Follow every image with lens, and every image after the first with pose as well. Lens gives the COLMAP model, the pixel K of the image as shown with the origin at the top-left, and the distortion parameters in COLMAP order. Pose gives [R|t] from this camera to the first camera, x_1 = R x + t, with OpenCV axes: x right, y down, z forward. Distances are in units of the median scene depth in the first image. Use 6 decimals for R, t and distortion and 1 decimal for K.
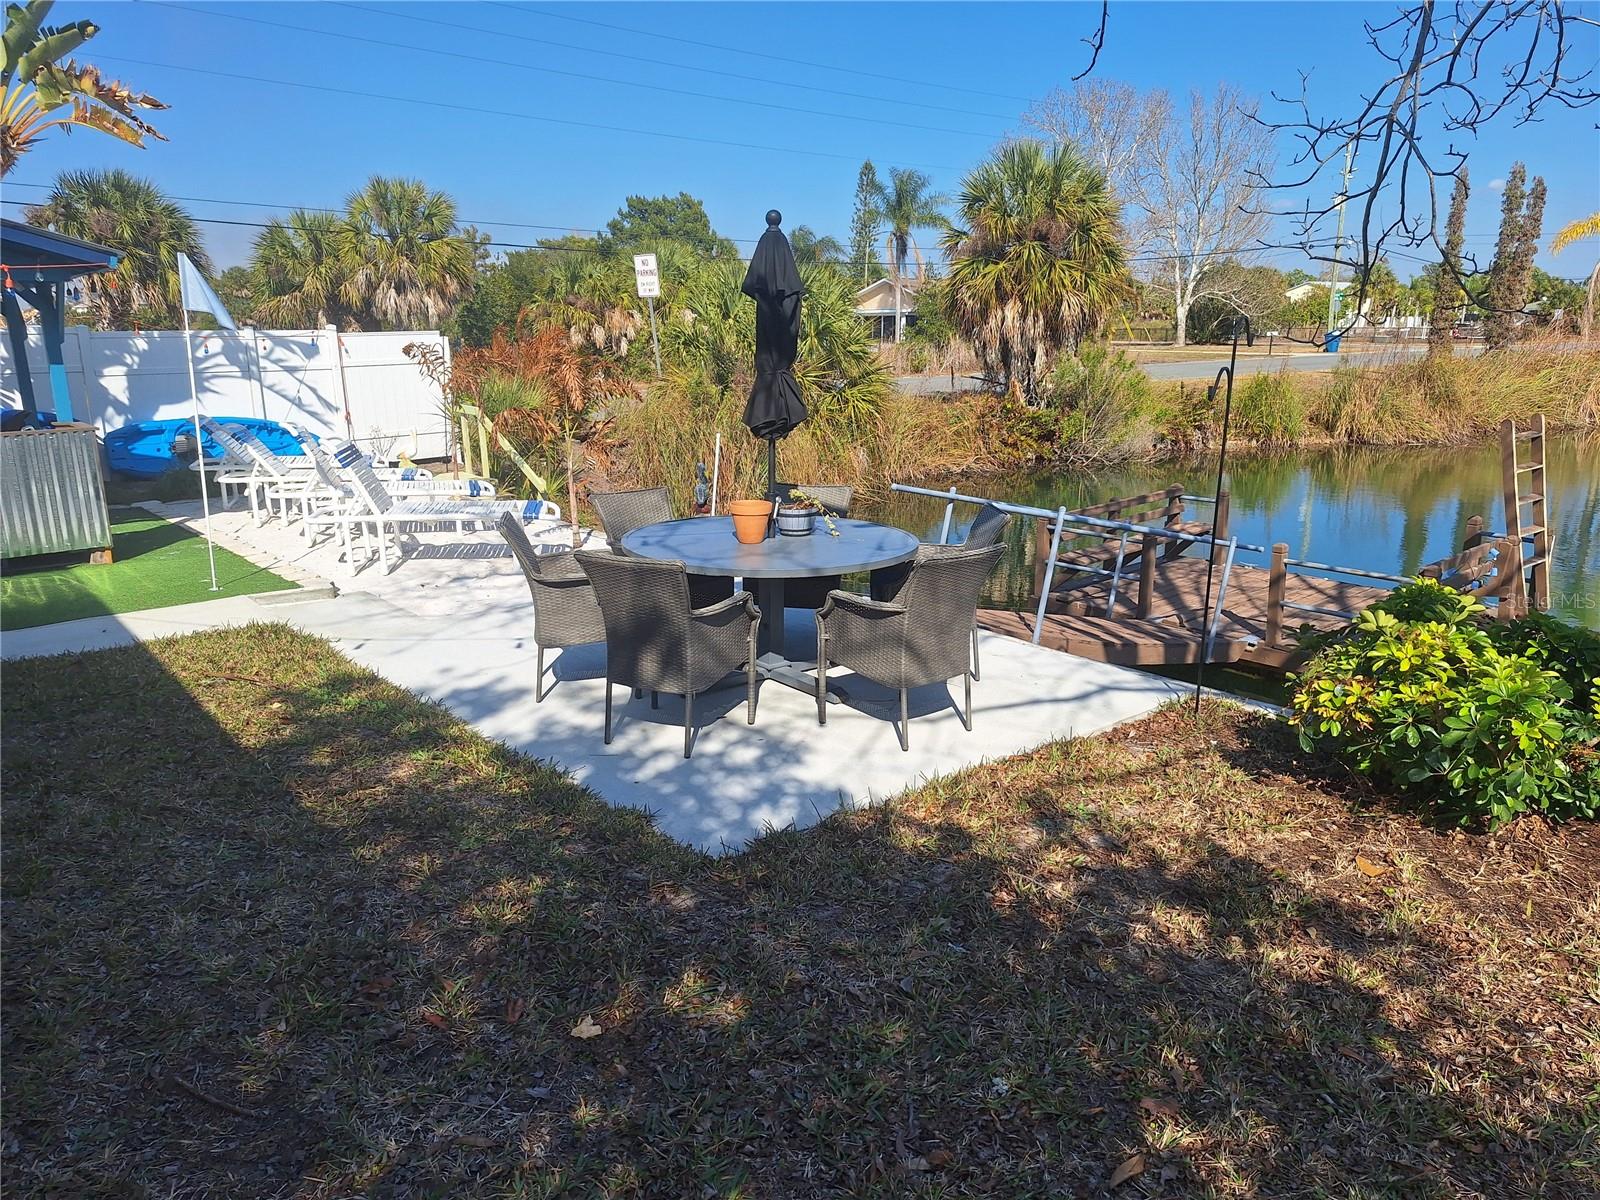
lens RADIAL K [[1085.0, 0, 812.3], [0, 1085.0, 617.3], [0, 0, 1]] dist [0.009594, -0.036810]
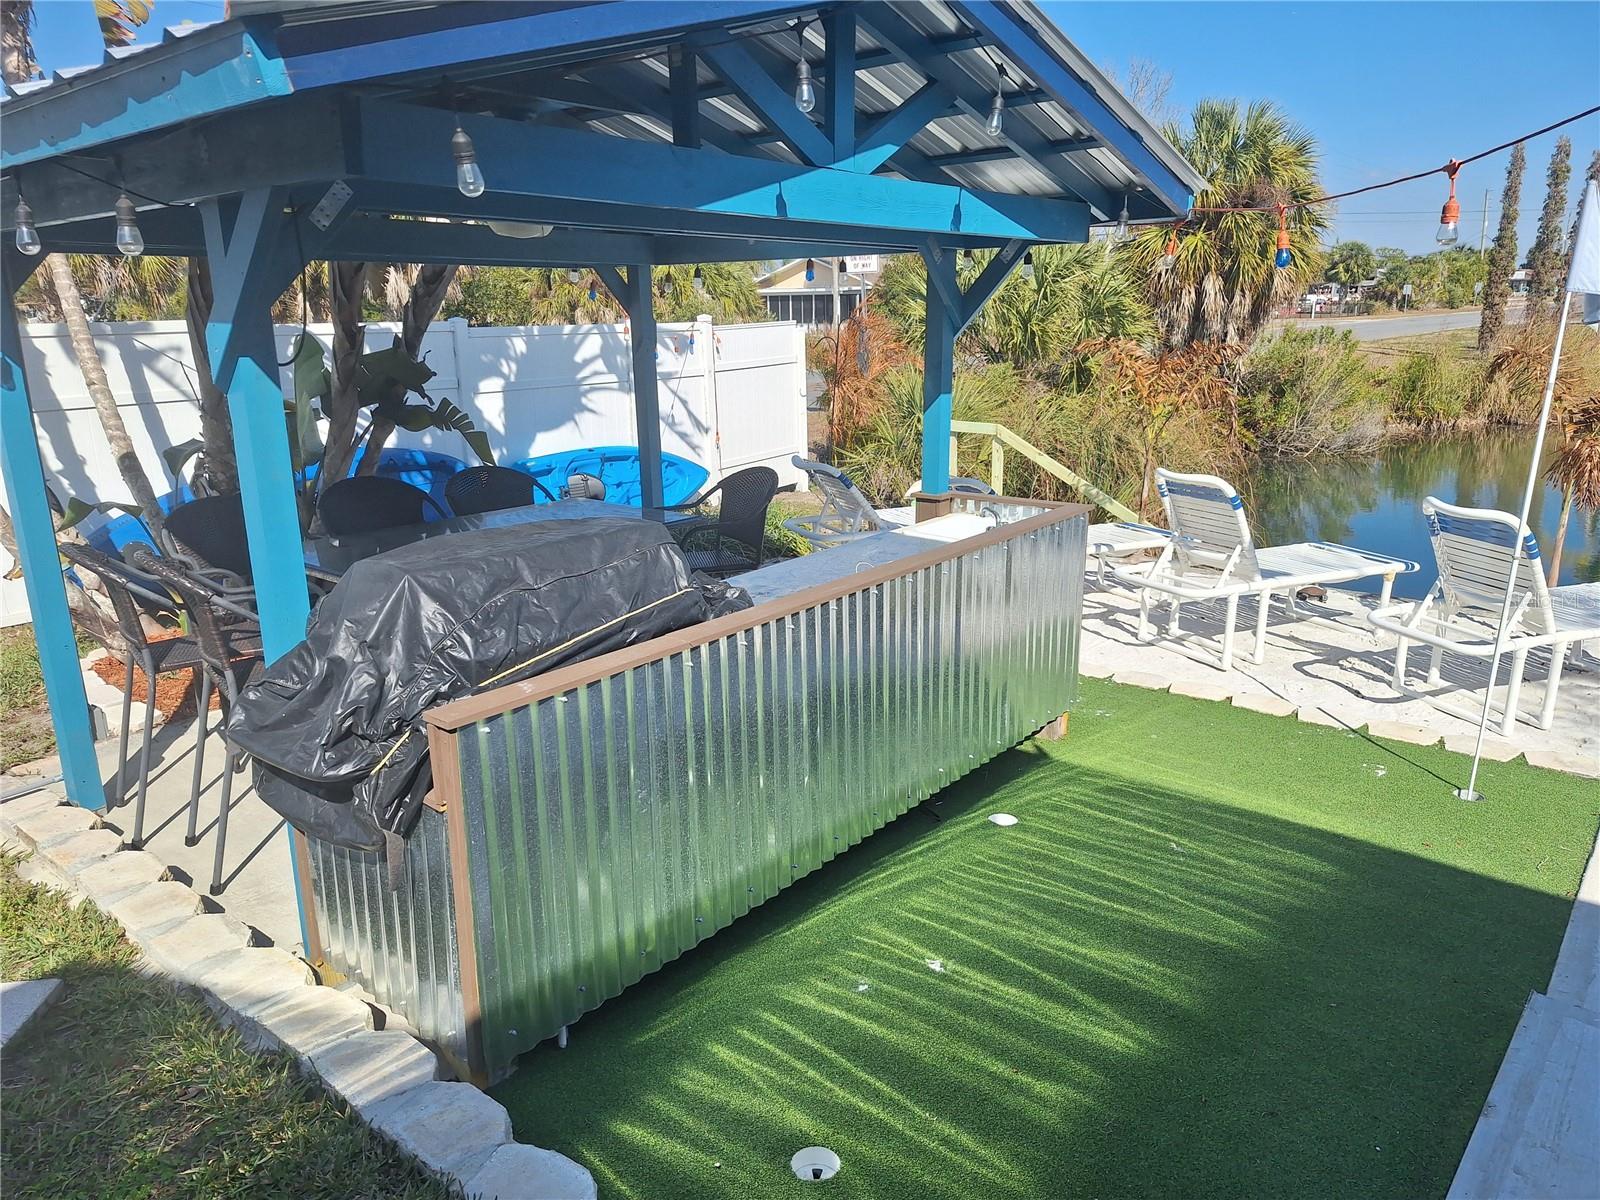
lens RADIAL K [[1085.0, 0, 806.2], [0, 1085.0, 603.9], [0, 0, 1]] dist [0.009594, -0.036810]
pose [[0.990409, -0.042456, 0.131480, -0.512850], [0.041058, 0.999068, 0.013322, -0.086200], [-0.131923, -0.007796, 0.991229, 0.279503]]
